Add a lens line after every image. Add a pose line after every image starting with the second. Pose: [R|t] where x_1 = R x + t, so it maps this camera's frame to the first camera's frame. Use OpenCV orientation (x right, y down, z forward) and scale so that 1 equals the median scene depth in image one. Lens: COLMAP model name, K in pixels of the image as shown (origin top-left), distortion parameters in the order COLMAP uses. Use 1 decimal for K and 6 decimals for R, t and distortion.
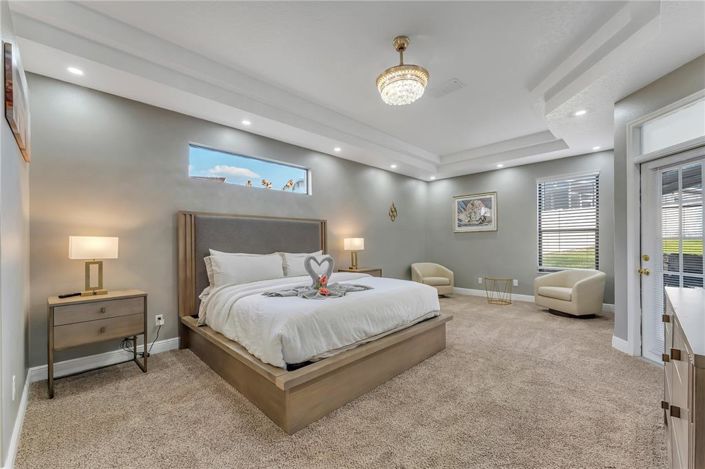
lens RADIAL K [[286.8, 0, 358.7], [0, 286.8, 240.4], [0, 0, 1]] dist [-0.000201, 0.000385]
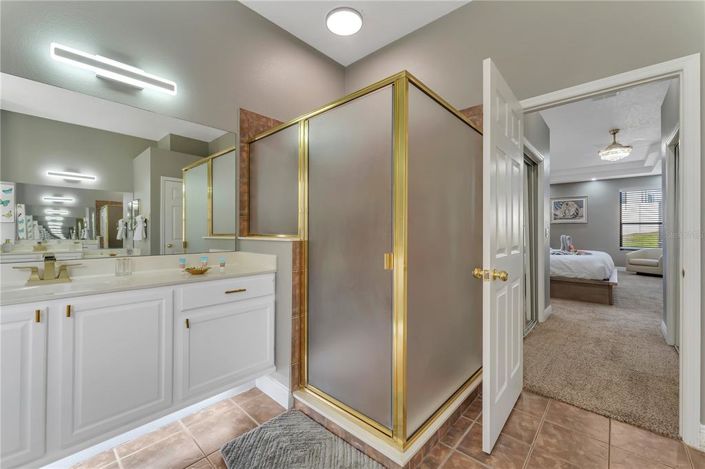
lens RADIAL K [[286.8, 0, 351.7], [0, 286.8, 229.3], [0, 0, 1]] dist [-0.000201, 0.000385]
pose [[0.999816, 0.014025, 0.013069, -0.740372], [-0.014058, 0.999898, 0.002430, 0.012603], [-0.013033, -0.002613, 0.999912, -0.448563]]
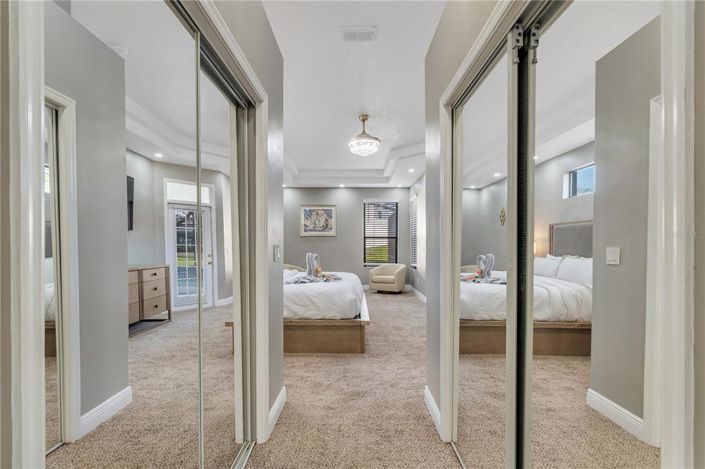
lens RADIAL K [[334.6, 0, 355.0], [0, 334.6, 240.5], [0, 0, 1]] dist [0.000368, -0.000003]
pose [[0.725407, 0.019191, 0.688053, -0.469310], [-0.012773, 0.999814, -0.014421, 0.005897], [-0.688202, 0.001673, 0.725518, -0.123156]]
